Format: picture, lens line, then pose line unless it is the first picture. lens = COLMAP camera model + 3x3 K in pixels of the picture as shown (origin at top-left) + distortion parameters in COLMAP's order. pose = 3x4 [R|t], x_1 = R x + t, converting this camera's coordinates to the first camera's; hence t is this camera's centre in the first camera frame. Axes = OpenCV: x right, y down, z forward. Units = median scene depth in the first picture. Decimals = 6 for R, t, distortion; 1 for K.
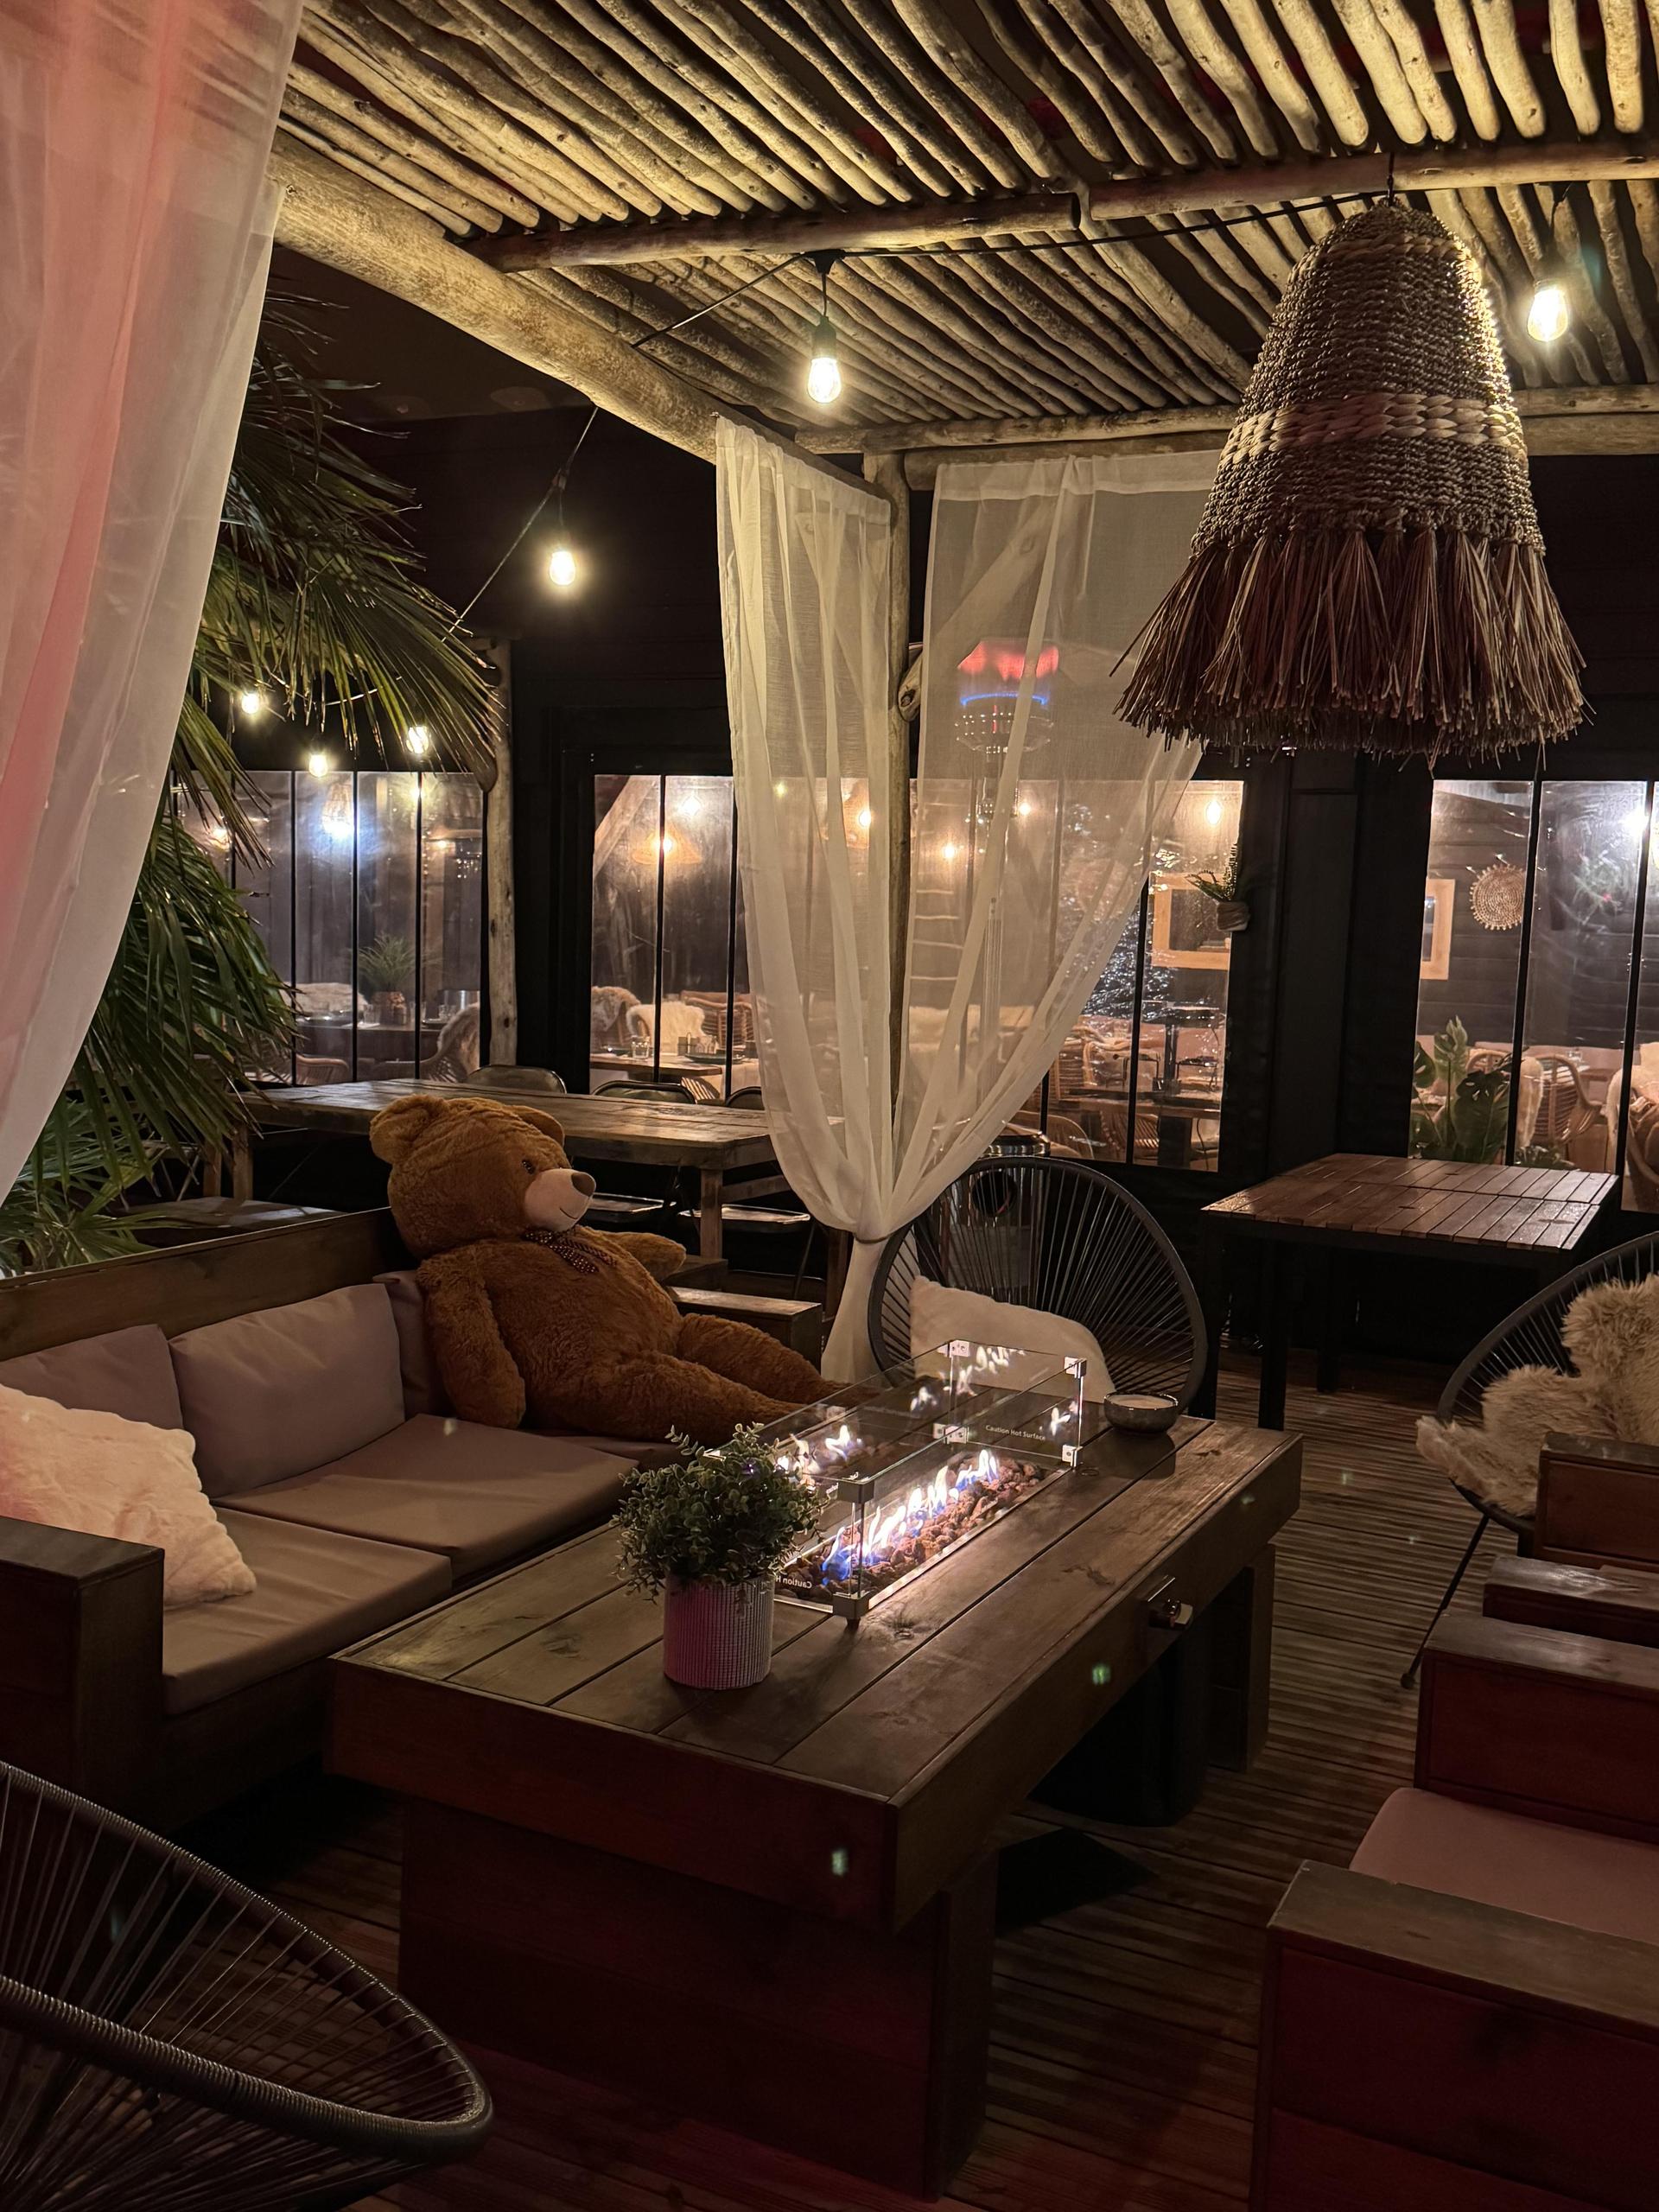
lens RADIAL K [[1997.2, 0, 829.5], [0, 1997.2, 1106.0], [0, 0, 1]] dist [-0.001921, -0.001974]
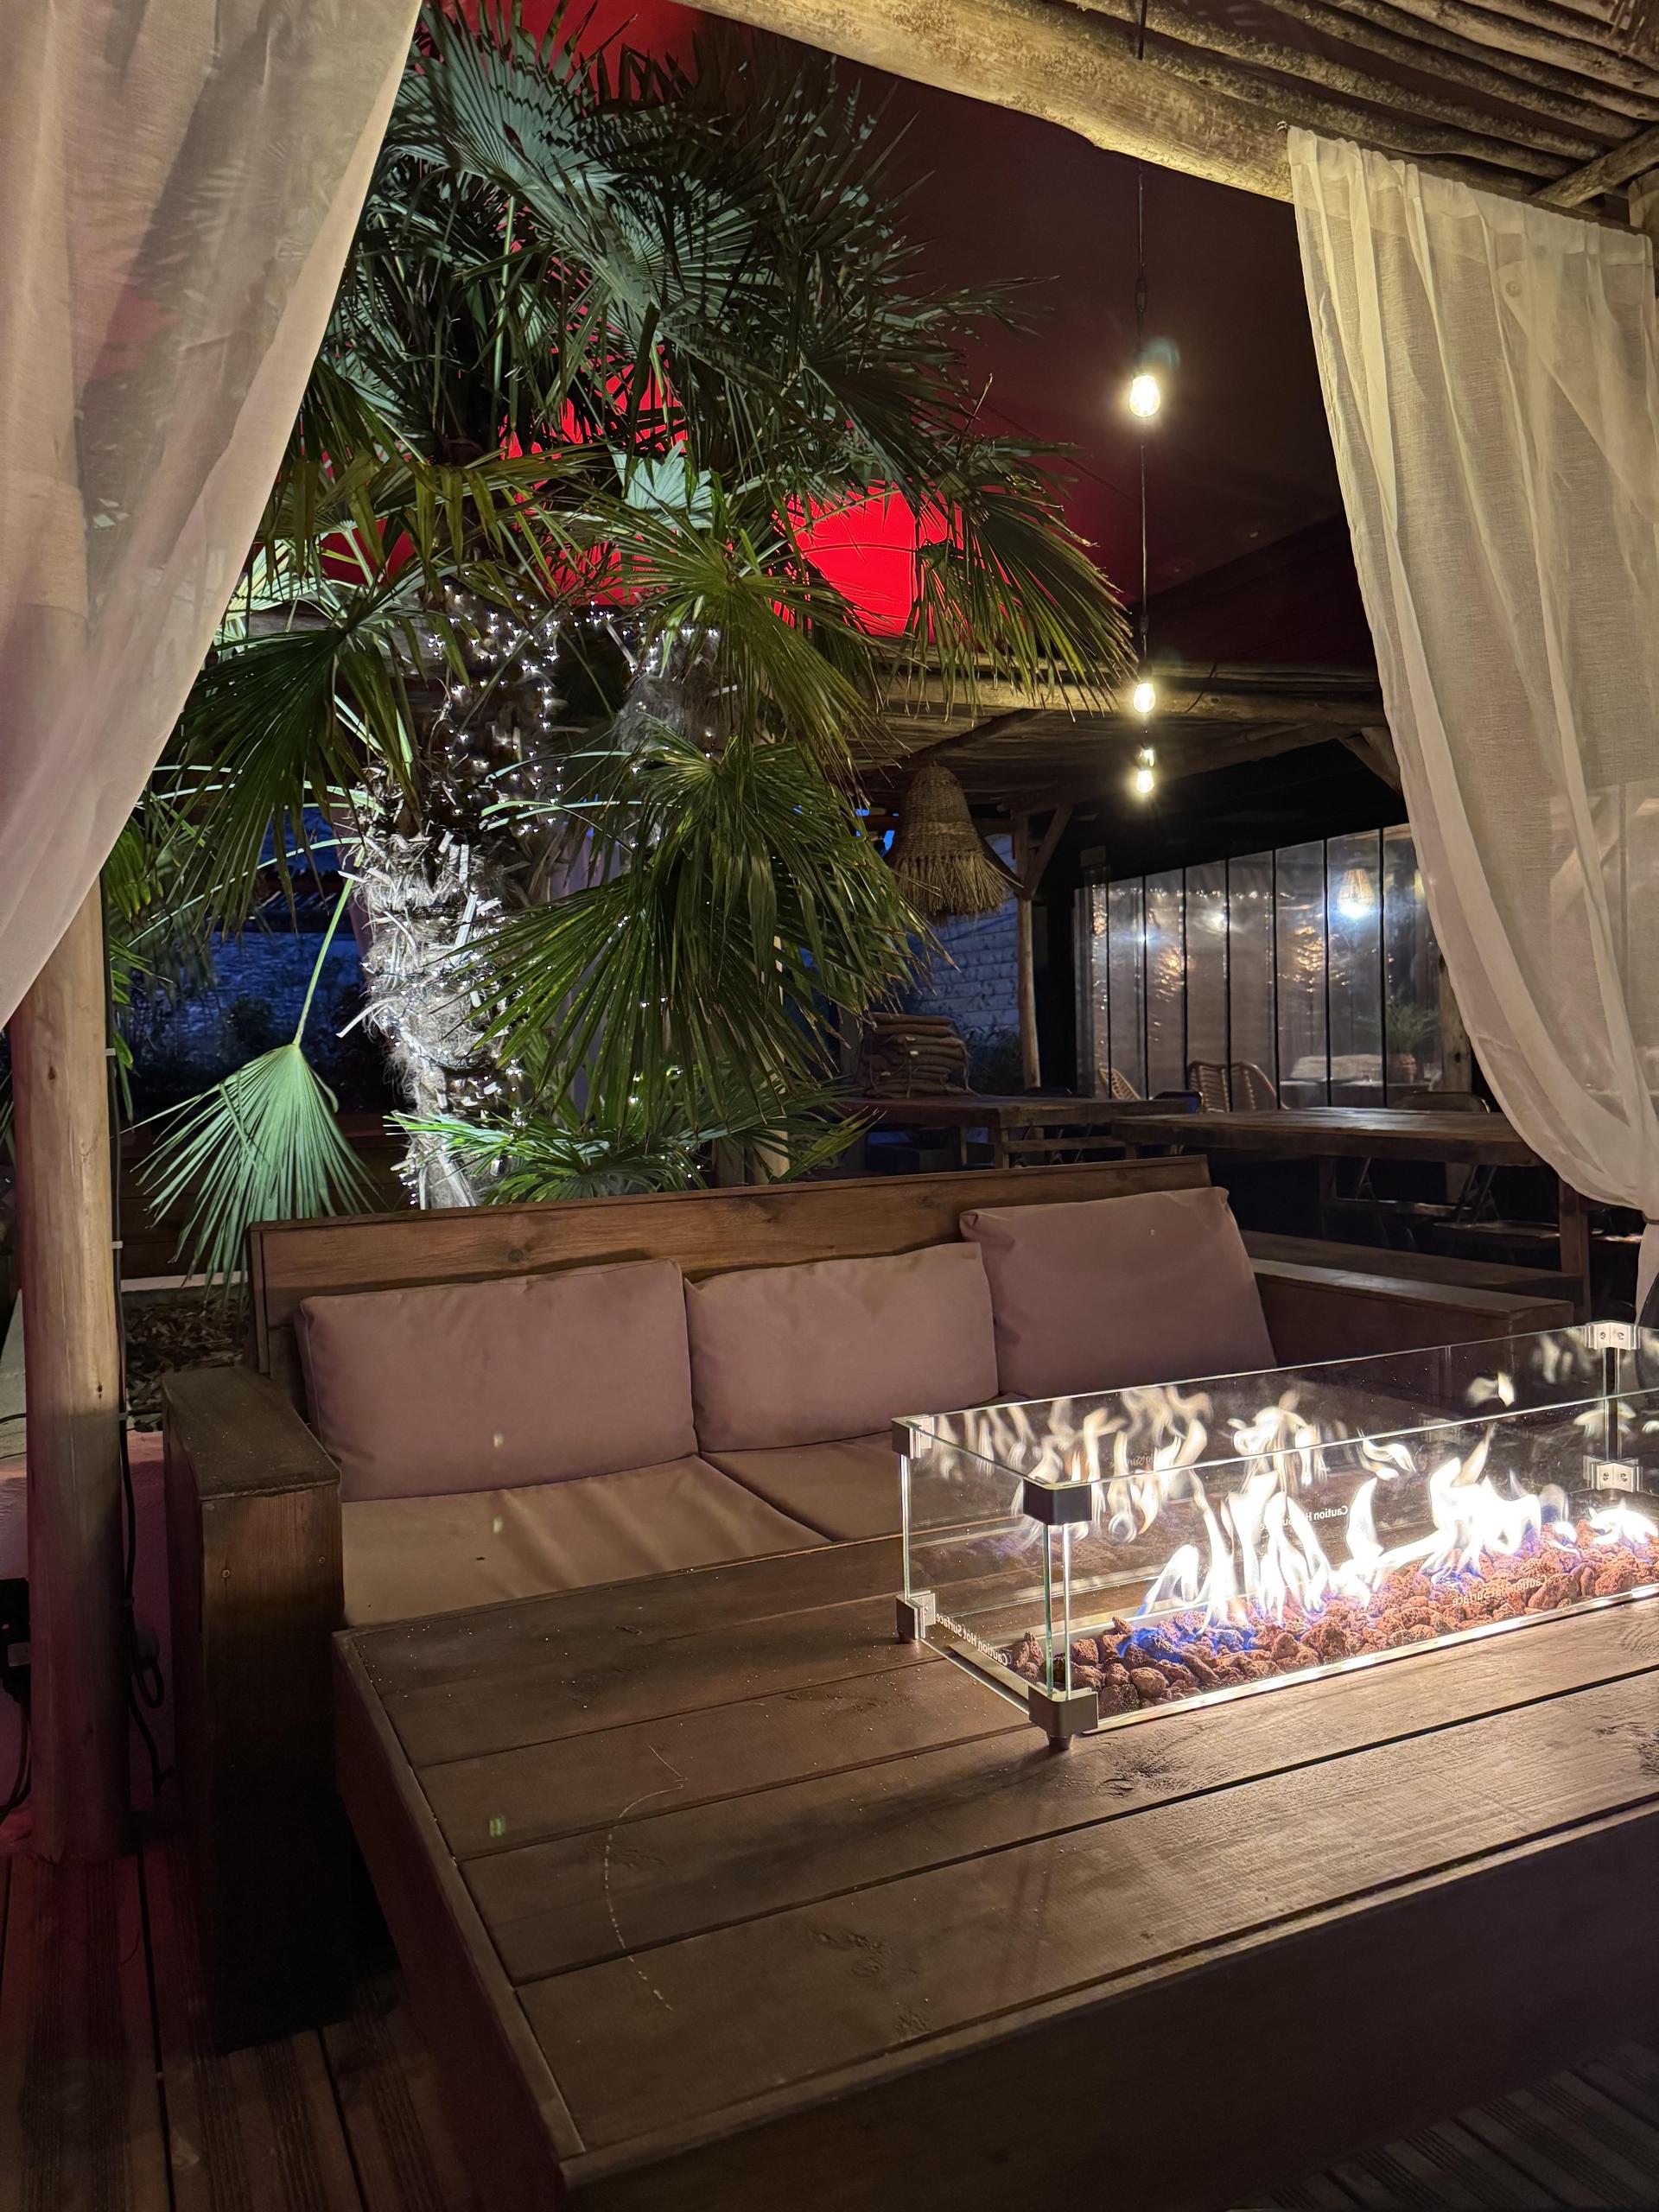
lens RADIAL K [[1567.6, 0, 829.5], [0, 1567.6, 1106.0], [0, 0, 1]] dist [-0.008985, -0.003688]
pose [[0.779434, -0.035075, -0.625502, 0.179809], [-0.005614, 0.998000, -0.062959, 0.079960], [0.626459, 0.052584, 0.777678, 0.447917]]
